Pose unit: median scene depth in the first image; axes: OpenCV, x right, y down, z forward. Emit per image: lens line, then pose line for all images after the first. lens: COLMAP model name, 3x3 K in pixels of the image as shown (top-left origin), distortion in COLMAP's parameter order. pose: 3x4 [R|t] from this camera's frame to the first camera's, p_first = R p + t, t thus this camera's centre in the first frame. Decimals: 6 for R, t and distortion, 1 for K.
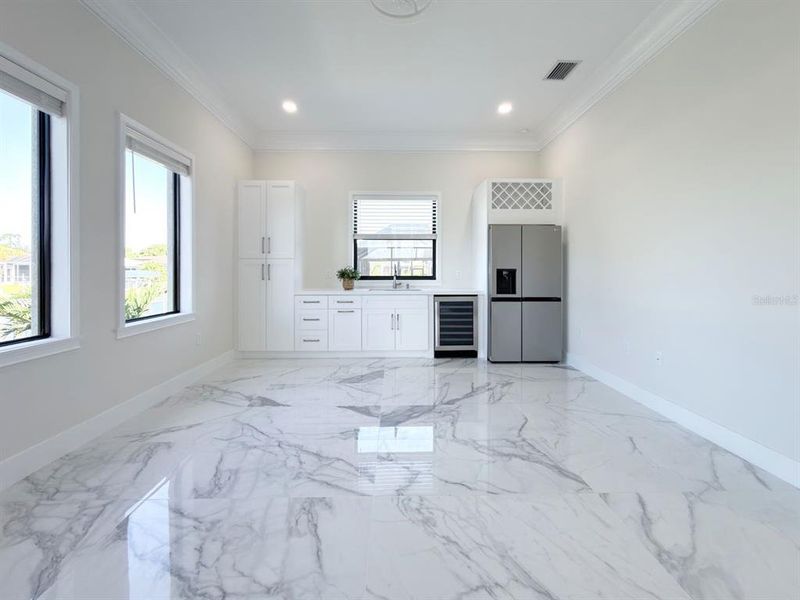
lens RADIAL K [[330.6, 0, 398.6], [0, 330.6, 283.2], [0, 0, 1]] dist [-0.000150, -0.000034]
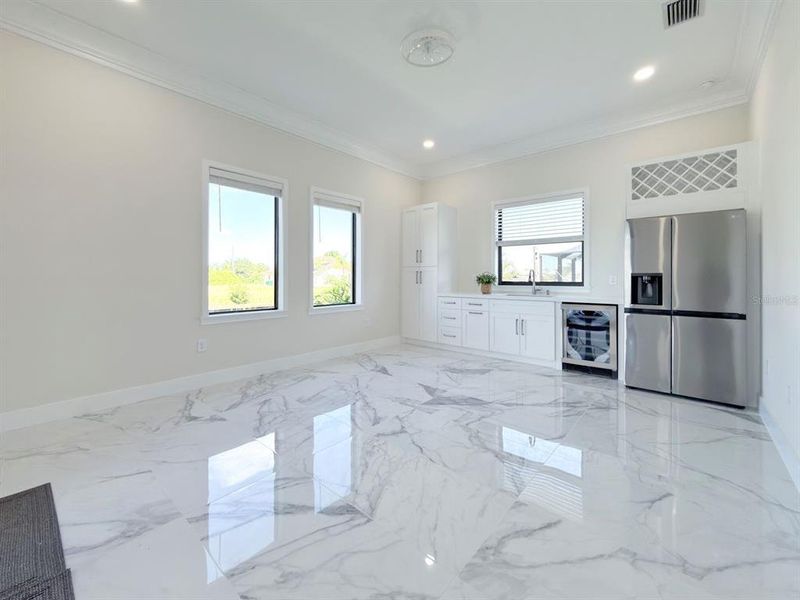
lens RADIAL K [[326.2, 0, 400.6], [0, 326.2, 290.6], [0, 0, 1]] dist [0.001134, 0.000187]
pose [[0.748848, 0.026713, -0.662203, 0.376759], [-0.024335, 0.999622, 0.012806, 0.002462], [0.662295, 0.006525, 0.749215, 0.013562]]
